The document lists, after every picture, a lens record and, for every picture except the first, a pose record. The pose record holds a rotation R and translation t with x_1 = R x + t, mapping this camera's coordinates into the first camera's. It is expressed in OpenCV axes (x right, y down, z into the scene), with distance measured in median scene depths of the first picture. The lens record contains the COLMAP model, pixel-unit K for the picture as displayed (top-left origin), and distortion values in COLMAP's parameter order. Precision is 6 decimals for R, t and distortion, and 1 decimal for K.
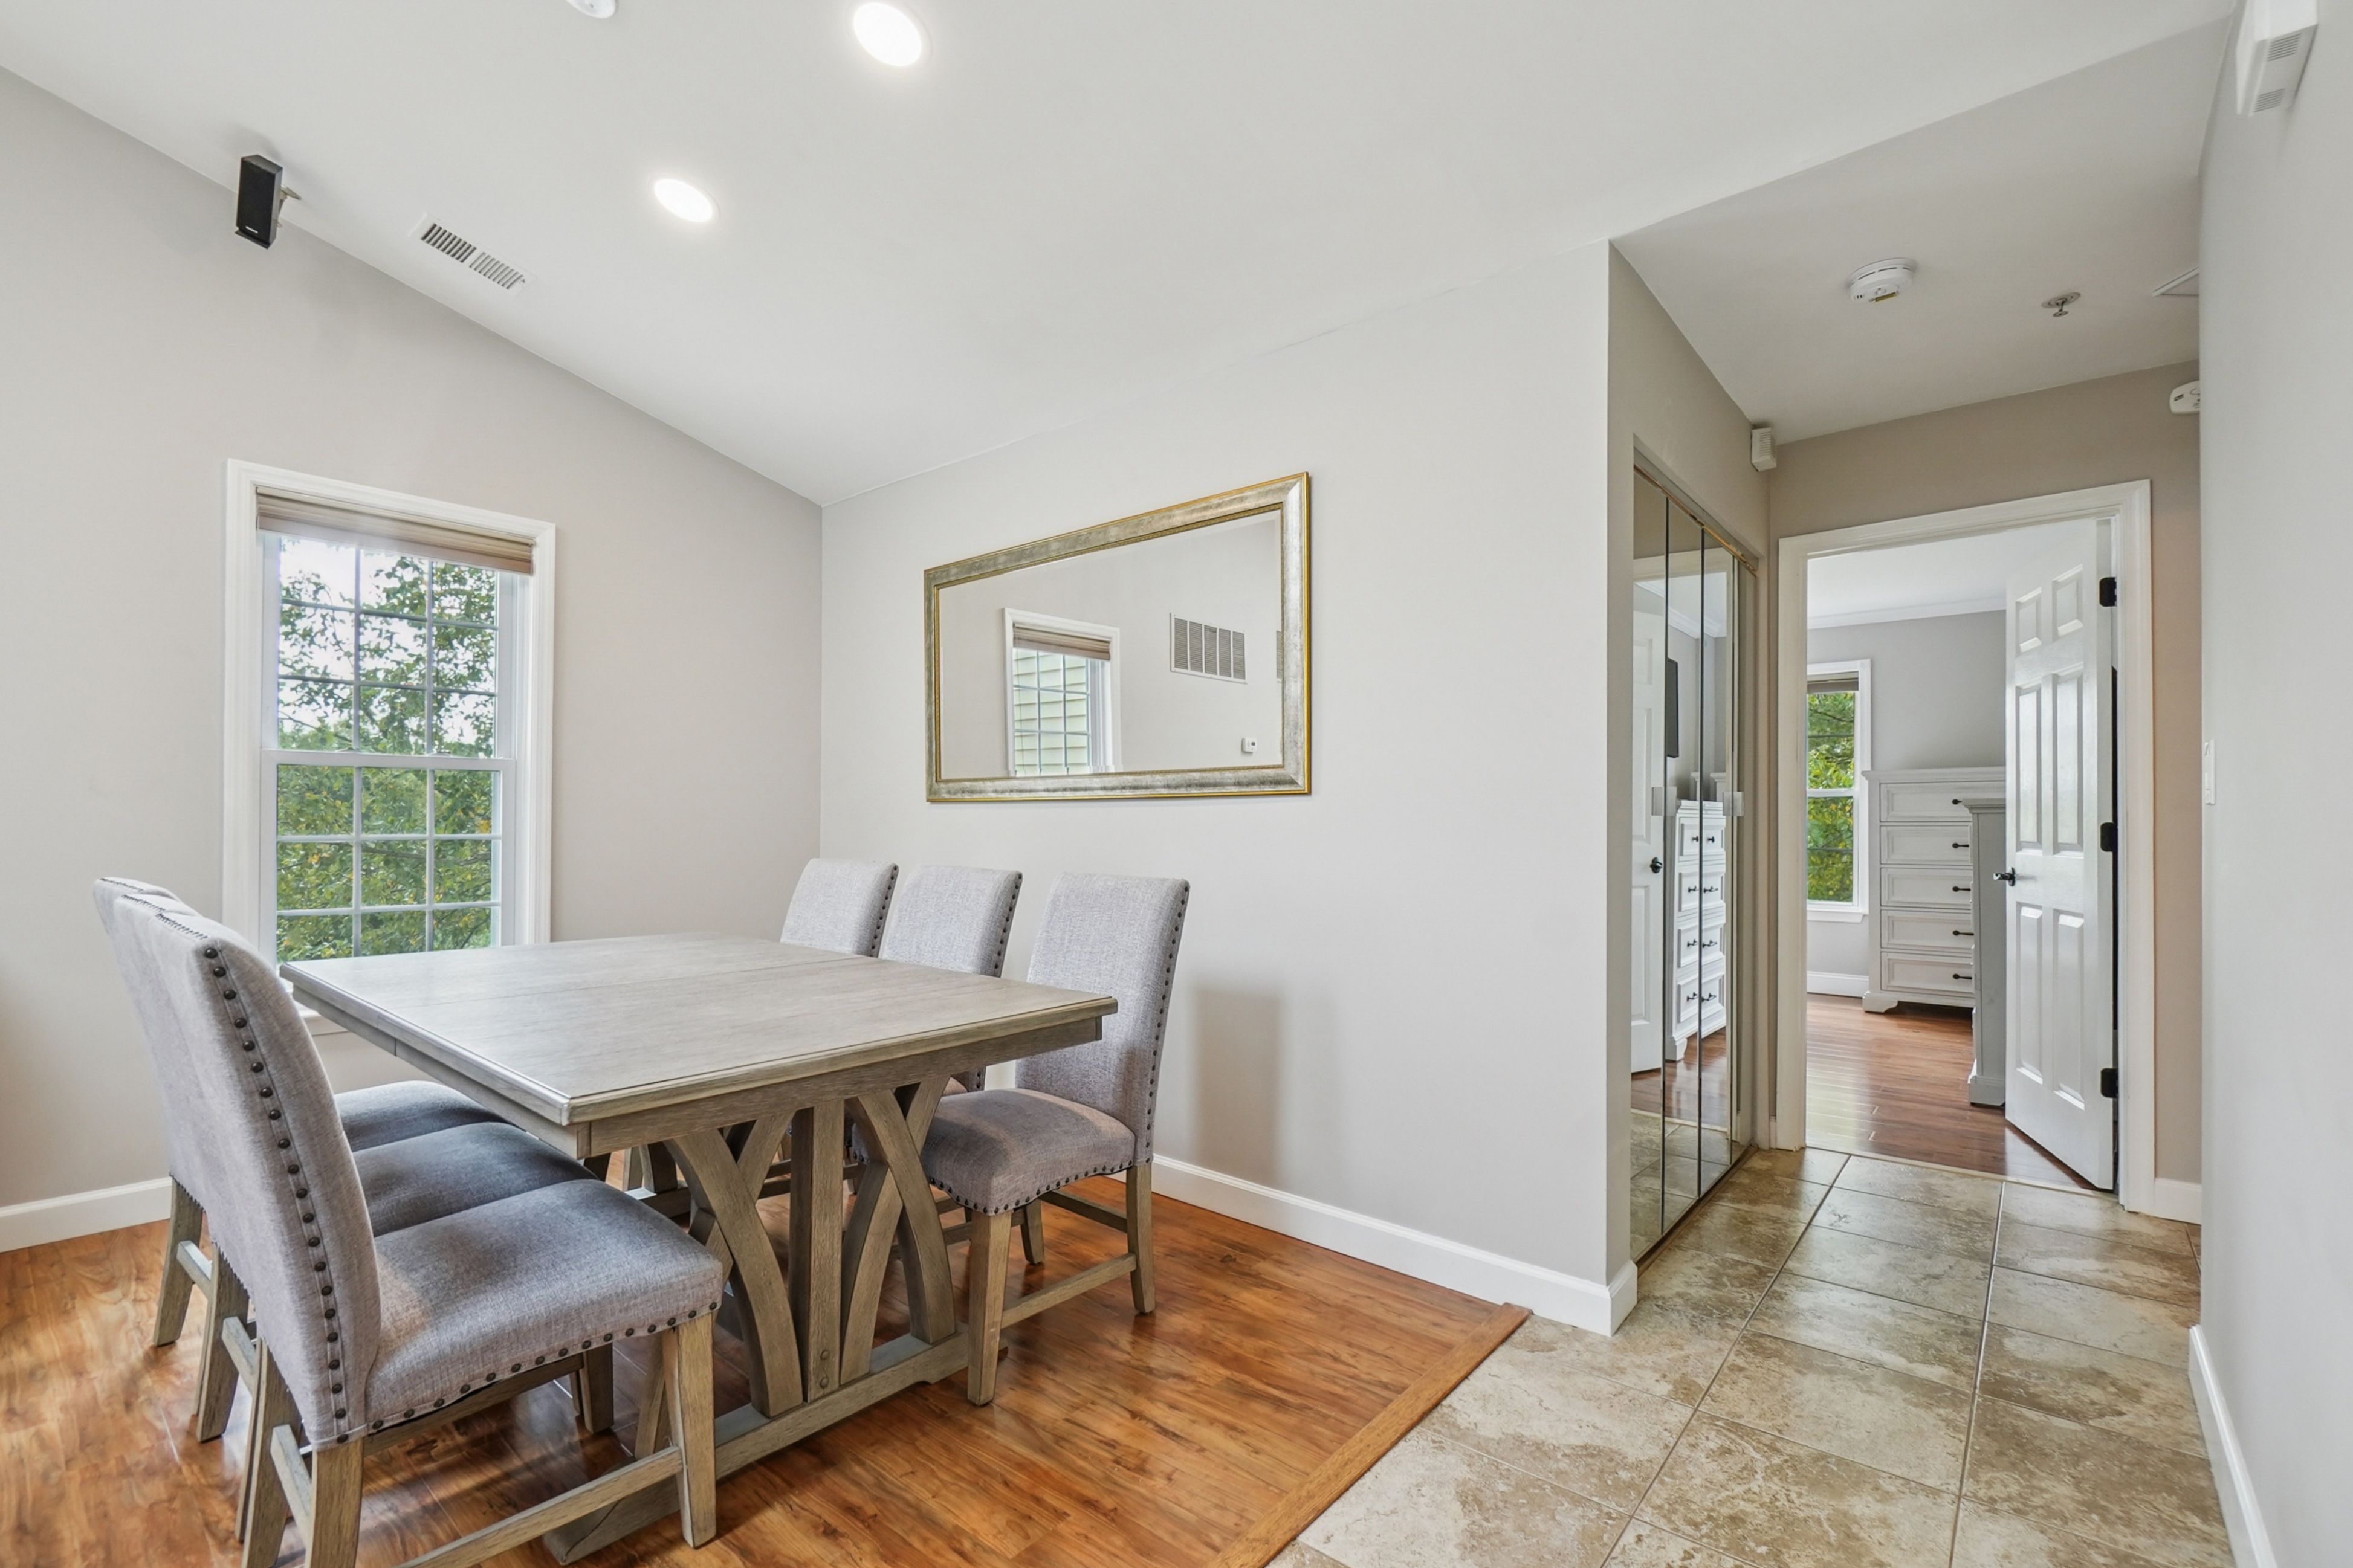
lens RADIAL K [[1046.7, 0, 1161.6], [0, 1046.7, 814.0], [0, 0, 1]] dist [-0.004139, -0.001278]
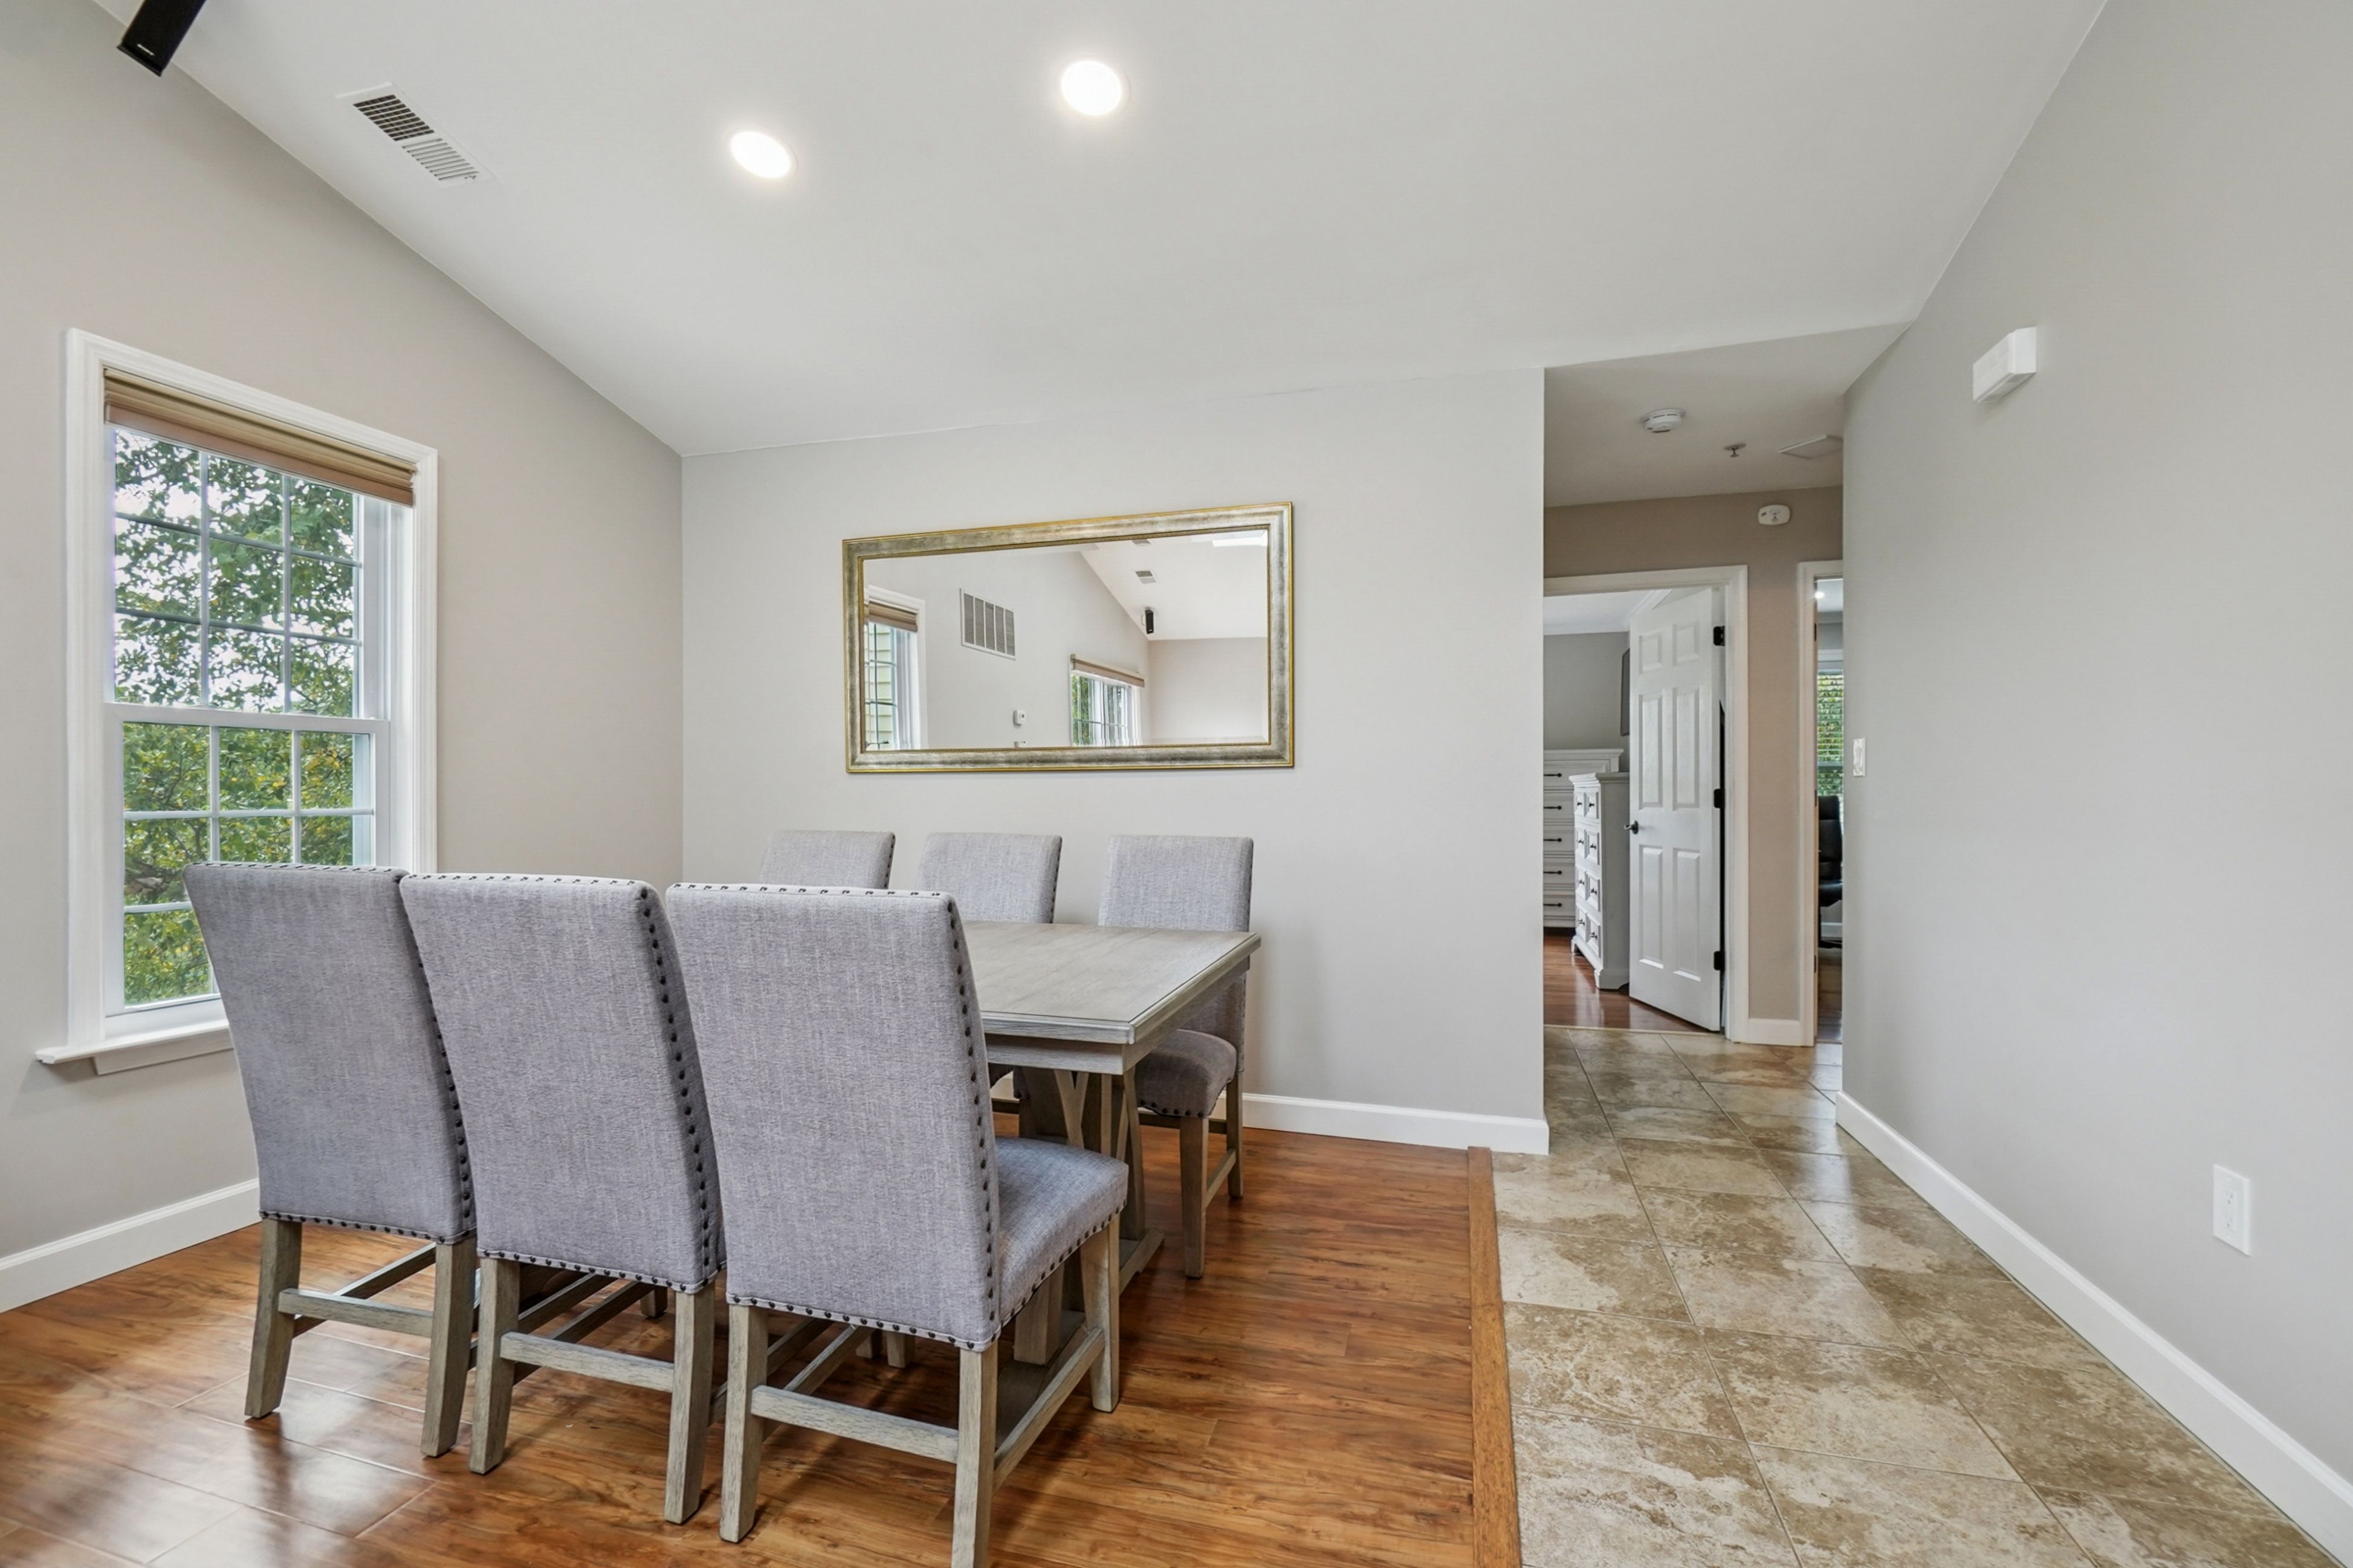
lens RADIAL K [[1037.3, 0, 1154.7], [0, 1037.3, 802.4], [0, 0, 1]] dist [-0.005254, -0.000942]
pose [[0.911274, -0.007937, 0.411724, -0.548045], [0.001769, 0.999880, 0.015359, 0.003731], [-0.411797, -0.013268, 0.911179, -0.039486]]
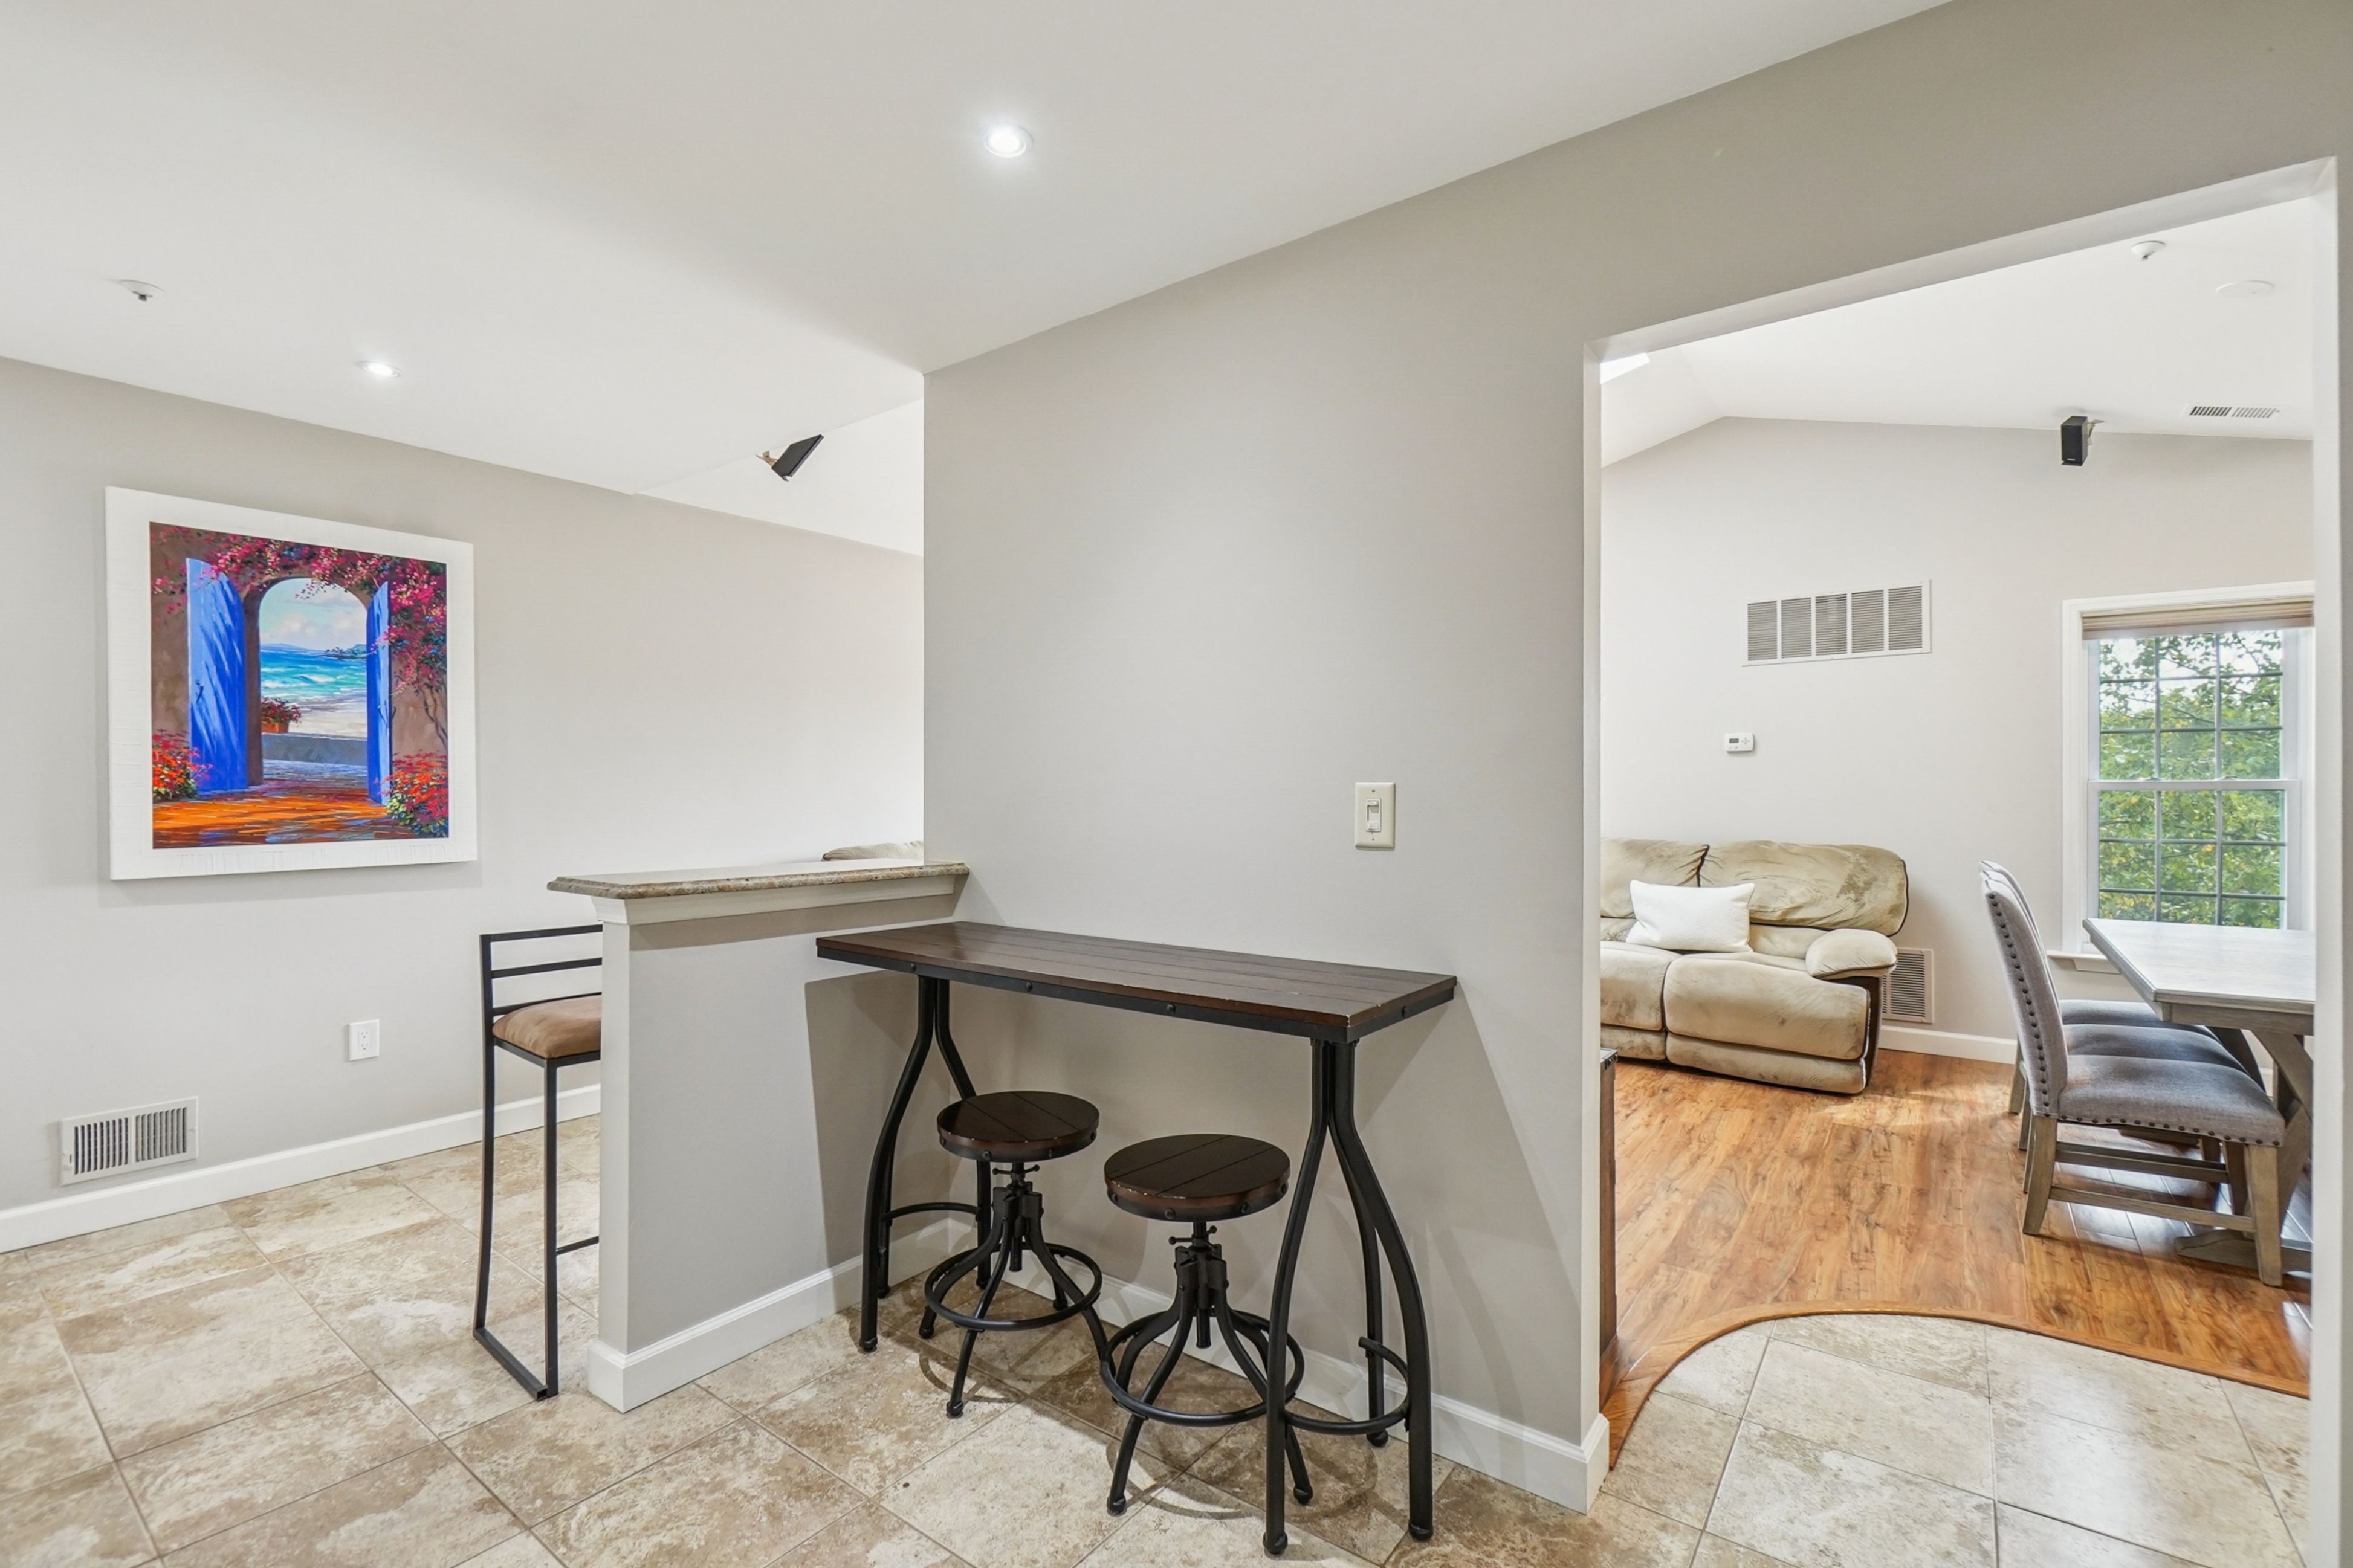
lens RADIAL K [[1050.8, 0, 1172.6], [0, 1050.8, 790.2], [0, 0, 1]] dist [-0.002163, -0.000817]
pose [[0.072802, -0.002933, -0.997342, 0.691092], [0.003966, 0.999989, -0.002652, -0.058632], [0.997339, -0.003762, 0.072813, -0.544786]]
